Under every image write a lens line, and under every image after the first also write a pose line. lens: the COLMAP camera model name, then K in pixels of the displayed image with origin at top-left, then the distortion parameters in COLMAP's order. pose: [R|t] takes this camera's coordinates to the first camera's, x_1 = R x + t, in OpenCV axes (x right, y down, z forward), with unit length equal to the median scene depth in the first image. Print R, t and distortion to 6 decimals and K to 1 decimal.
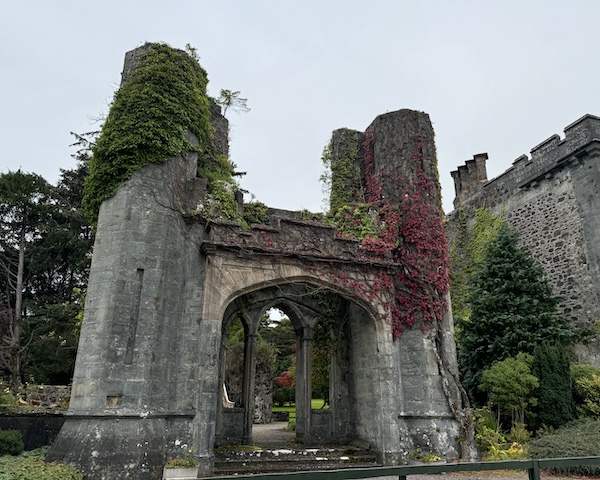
lens RADIAL K [[474.3, 0, 310.2], [0, 474.3, 226.1], [0, 0, 1]] dist [0.096391, -0.163435]
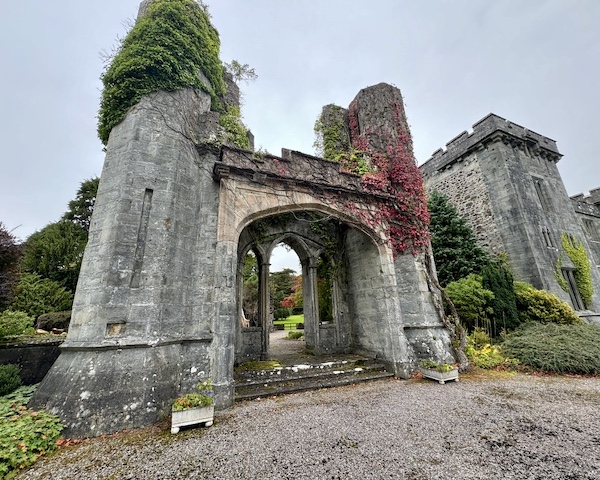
lens RADIAL K [[257.7, 0, 302.4], [0, 257.7, 233.1], [0, 0, 1]] dist [-0.011229, -0.000090]
pose [[0.997892, -0.022733, 0.060782, -0.076866], [0.020240, 0.998941, 0.041330, 0.144532], [-0.061657, -0.040013, 0.997295, 0.425194]]
